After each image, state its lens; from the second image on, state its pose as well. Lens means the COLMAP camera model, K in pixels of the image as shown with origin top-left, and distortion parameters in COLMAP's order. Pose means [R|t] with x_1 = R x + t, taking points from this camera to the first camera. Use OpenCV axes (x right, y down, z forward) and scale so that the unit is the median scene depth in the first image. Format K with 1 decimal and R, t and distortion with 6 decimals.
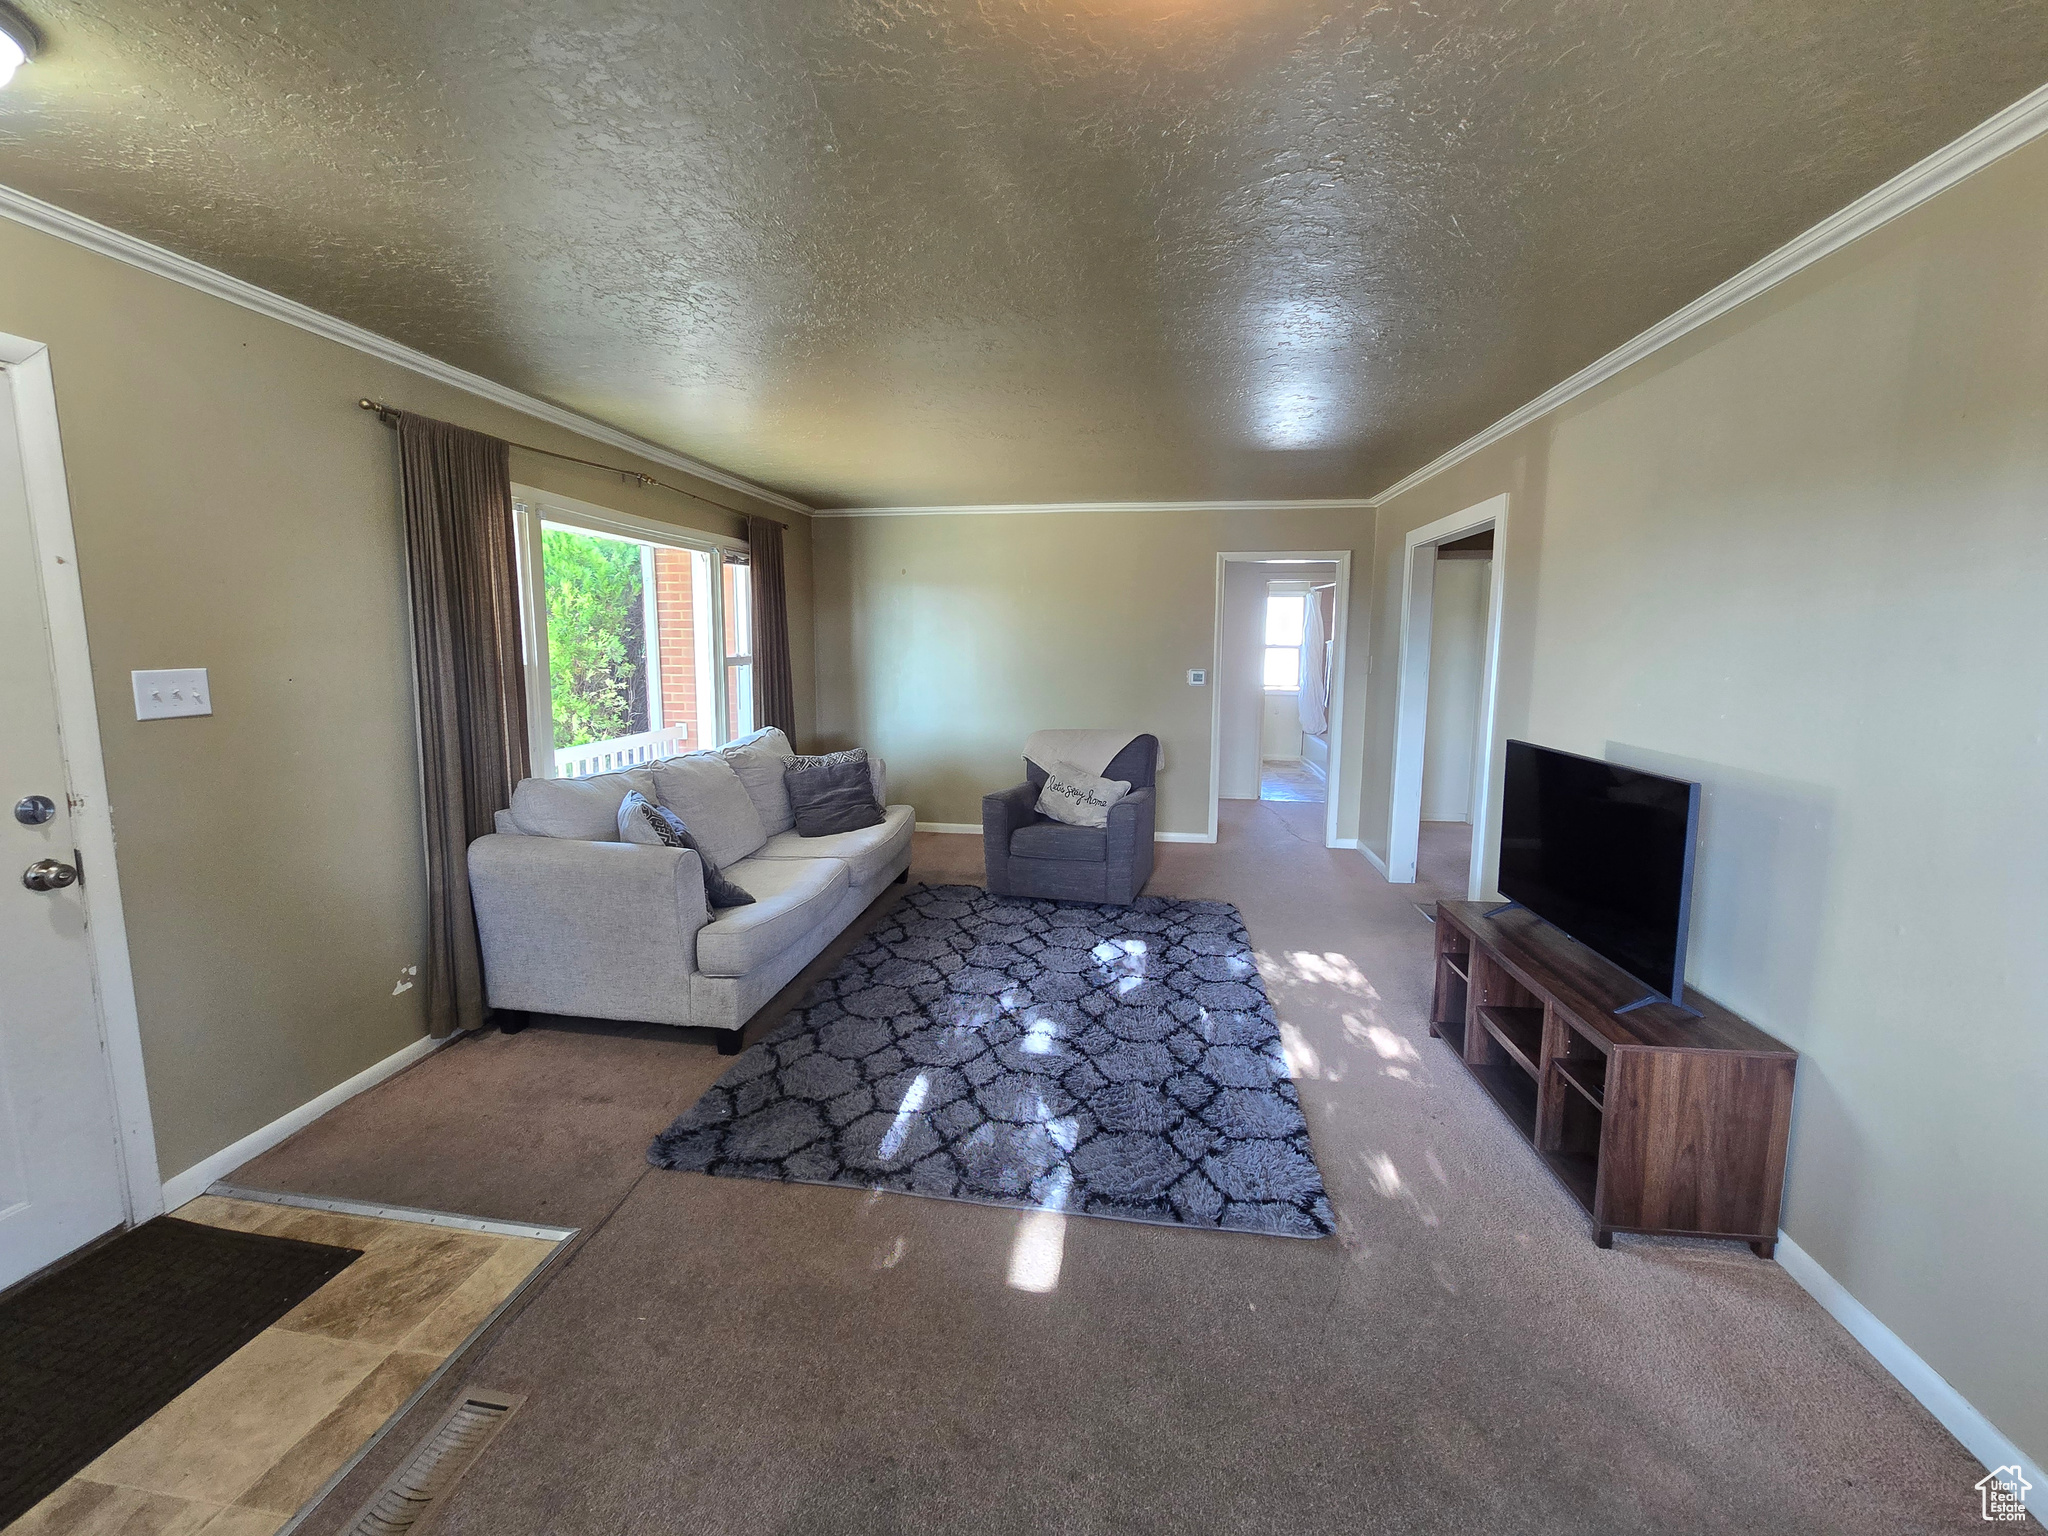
lens RADIAL K [[847.3, 0, 1021.6], [0, 847.3, 749.0], [0, 0, 1]] dist [-0.002474, -0.001180]
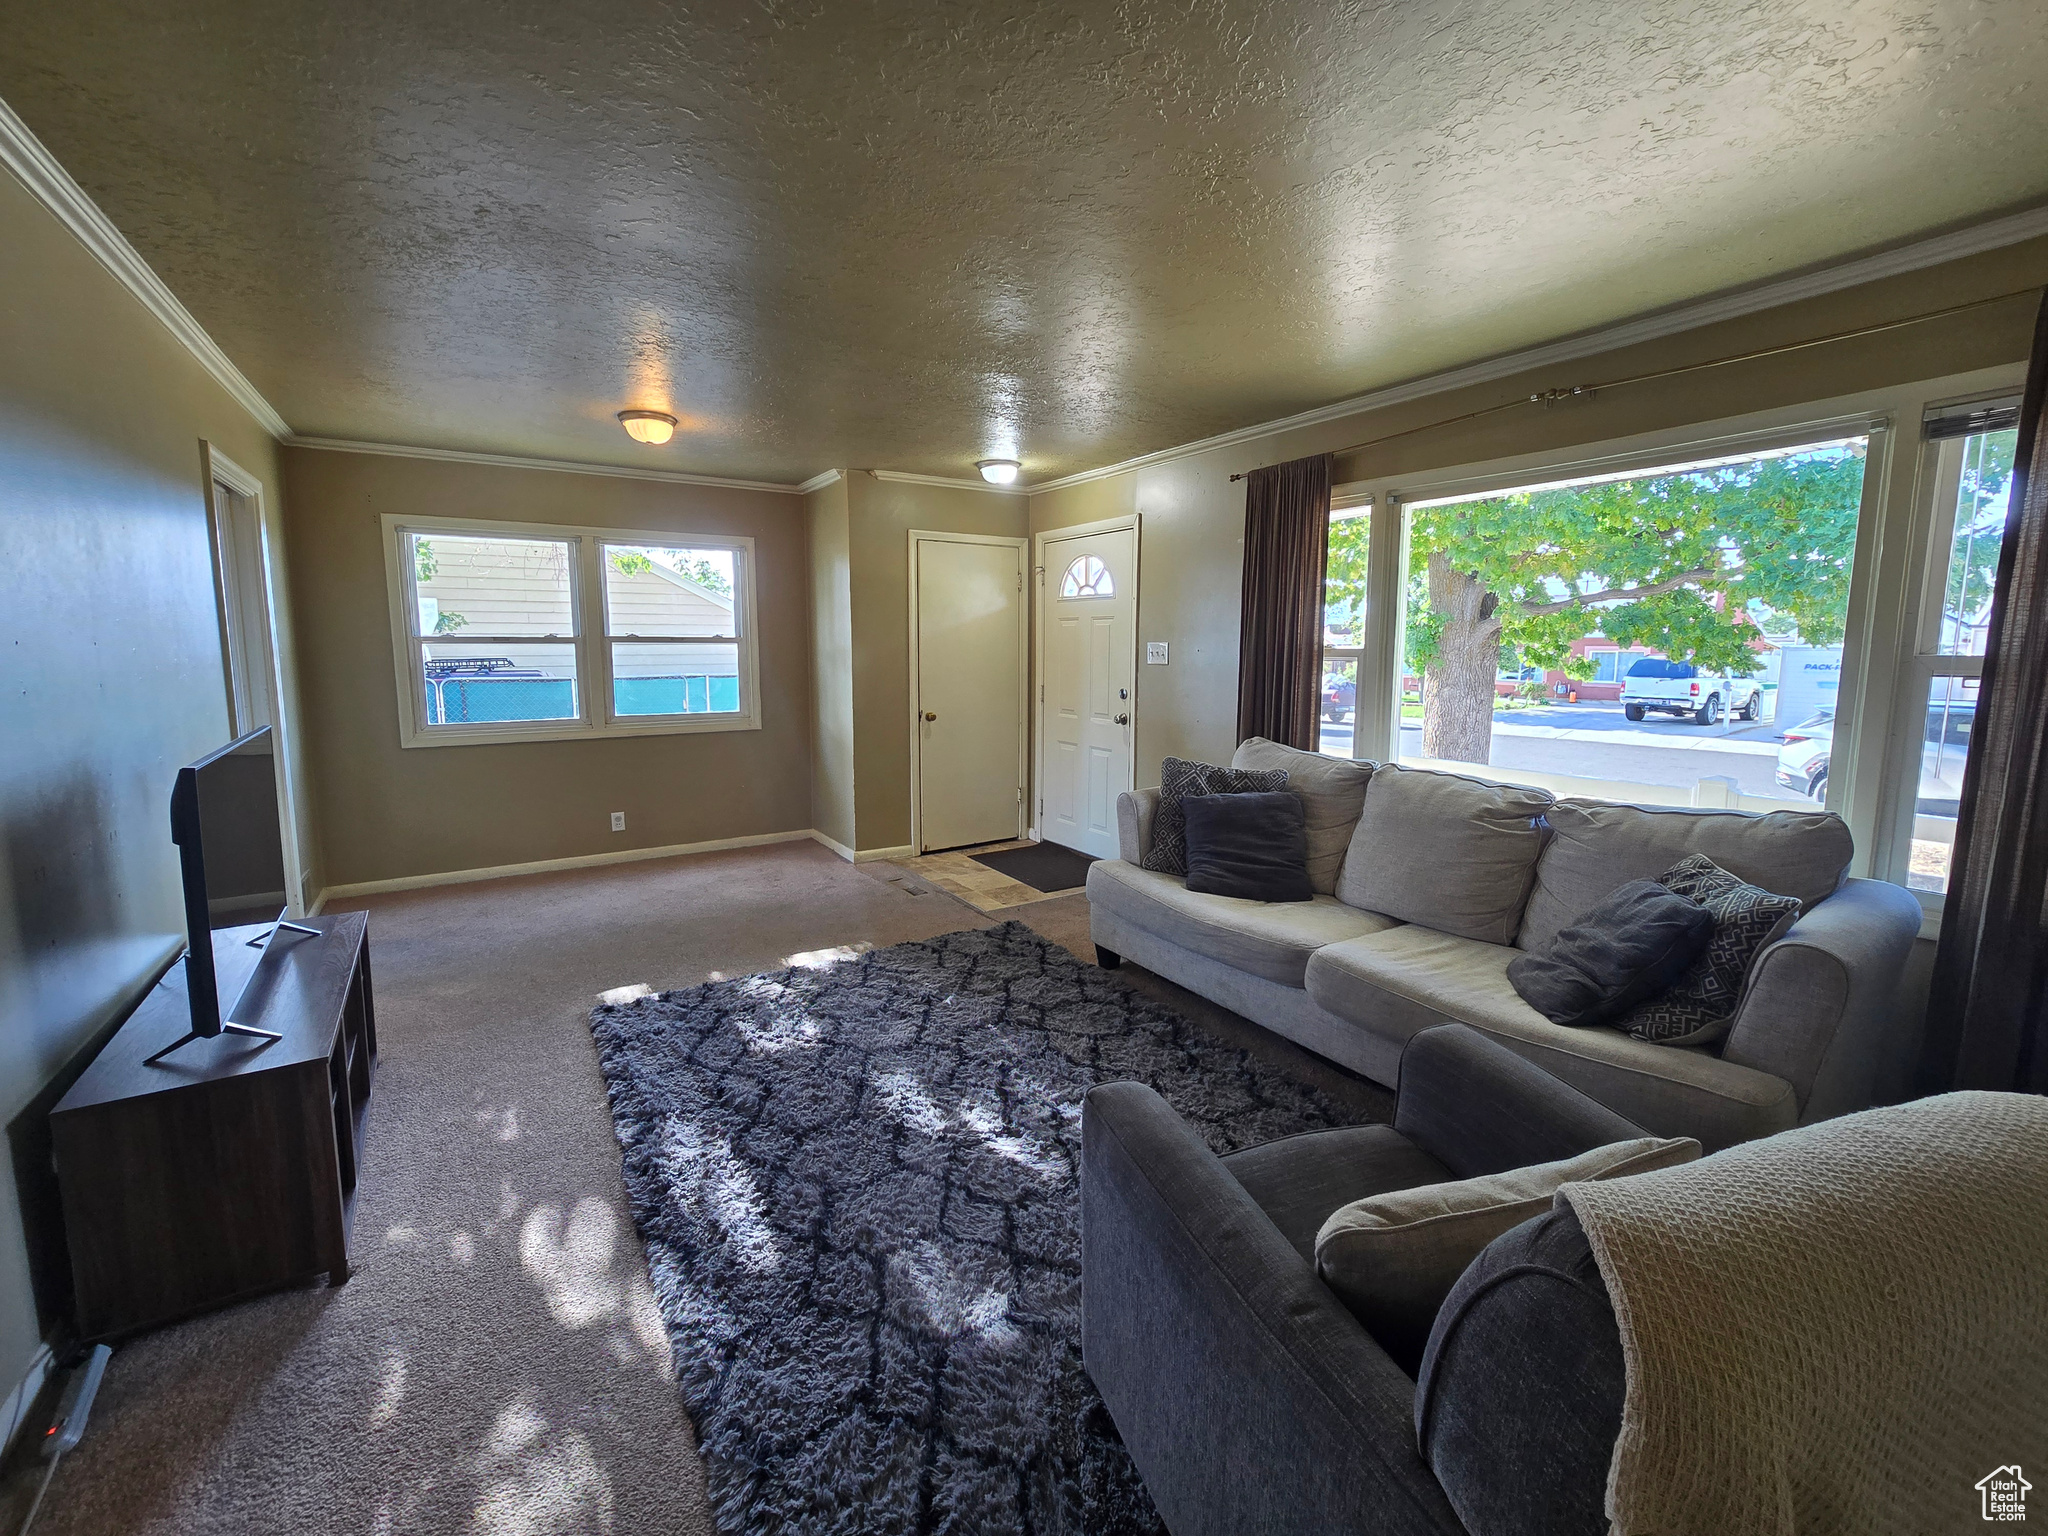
lens RADIAL K [[847.3, 0, 1021.6], [0, 847.3, 753.2], [0, 0, 1]] dist [-0.002474, -0.001180]
pose [[-0.758485, 0.066642, -0.648274, 0.486515], [-0.098555, 0.971587, 0.215188, -0.173532], [0.644195, 0.227108, -0.730366, 1.672066]]
